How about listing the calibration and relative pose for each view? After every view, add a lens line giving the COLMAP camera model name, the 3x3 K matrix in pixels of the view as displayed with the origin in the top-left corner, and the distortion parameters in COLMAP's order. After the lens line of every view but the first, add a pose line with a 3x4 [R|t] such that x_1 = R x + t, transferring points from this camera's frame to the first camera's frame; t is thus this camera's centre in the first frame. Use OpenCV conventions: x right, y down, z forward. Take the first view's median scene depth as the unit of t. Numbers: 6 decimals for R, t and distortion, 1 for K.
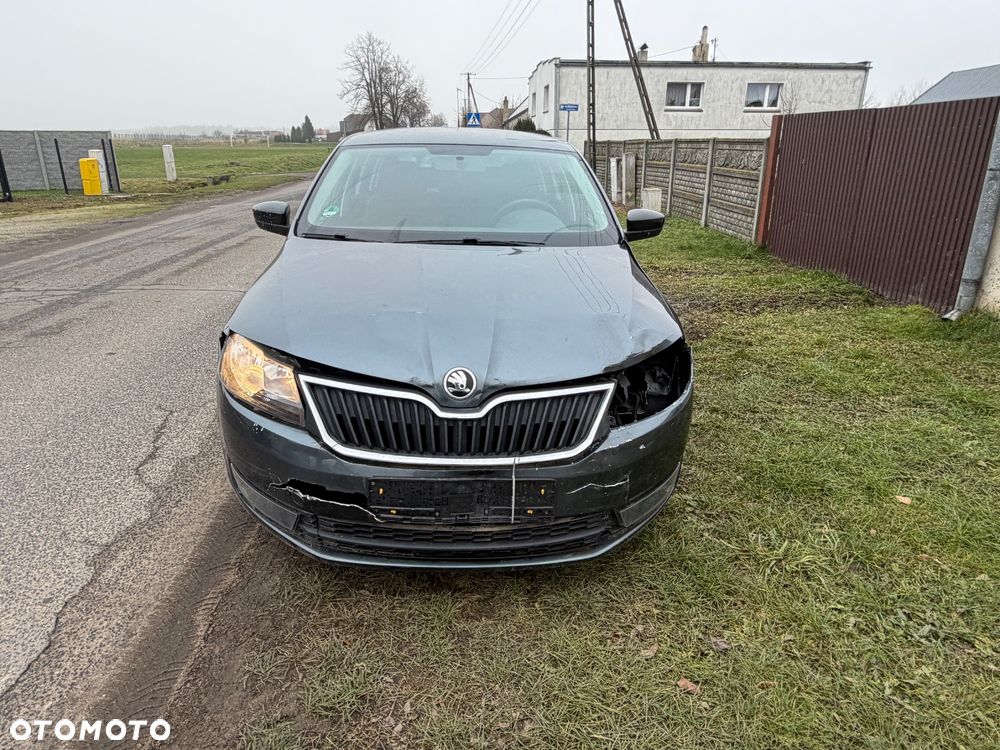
lens RADIAL K [[645.3, 0, 497.2], [0, 645.3, 377.3], [0, 0, 1]] dist [-0.000039, -0.001074]
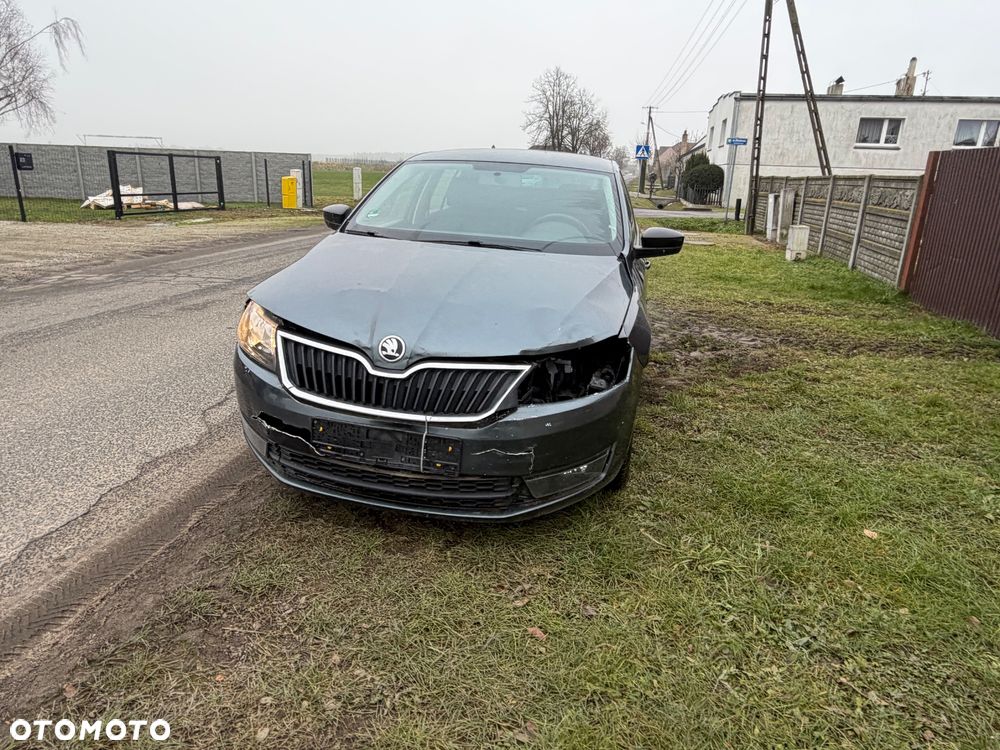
lens RADIAL K [[658.4, 0, 515.6], [0, 658.4, 389.9], [0, 0, 1]] dist [-0.003179, 0.001384]
pose [[0.964272, 0.110310, -0.240855, 0.217110], [-0.118799, 0.992697, -0.020971, 0.038968], [0.236782, 0.048835, 0.970335, -0.060844]]
